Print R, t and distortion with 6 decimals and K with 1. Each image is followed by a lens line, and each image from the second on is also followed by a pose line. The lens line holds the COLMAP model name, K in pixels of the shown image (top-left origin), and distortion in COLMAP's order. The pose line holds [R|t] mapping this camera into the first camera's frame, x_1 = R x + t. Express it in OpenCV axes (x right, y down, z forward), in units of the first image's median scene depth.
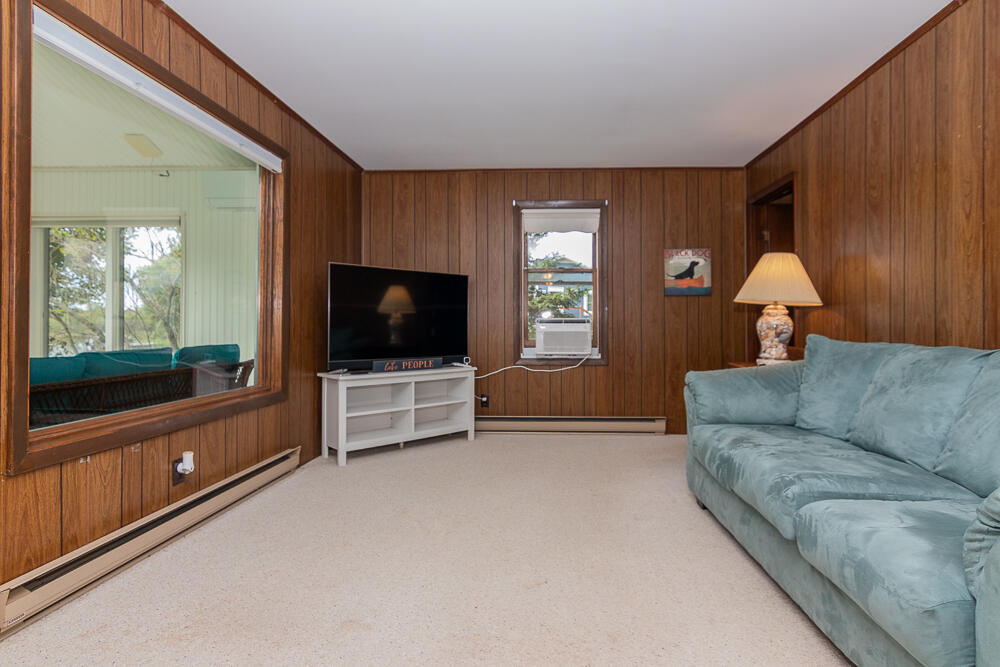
lens RADIAL K [[534.5, 0, 499.2], [0, 534.5, 332.1], [0, 0, 1]] dist [-0.000375, 0.000310]
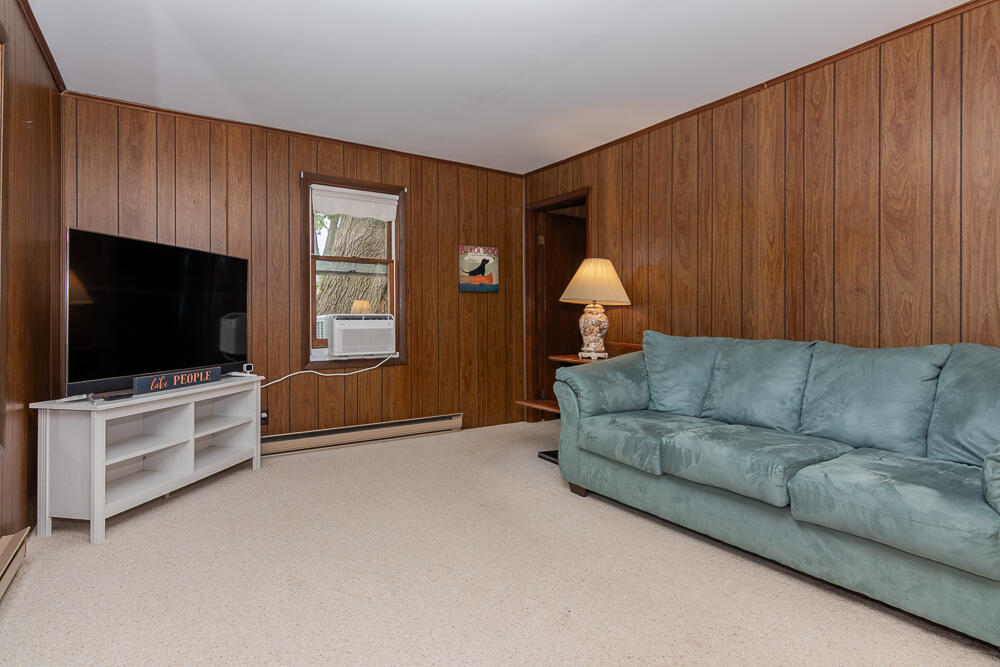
lens RADIAL K [[544.0, 0, 500.1], [0, 544.0, 323.8], [0, 0, 1]] dist [-0.003977, -0.001073]
pose [[0.798703, -0.009748, 0.601646, -0.283853], [0.009345, 0.999949, 0.003796, -0.012925], [-0.601652, 0.002590, 0.798754, 0.168063]]
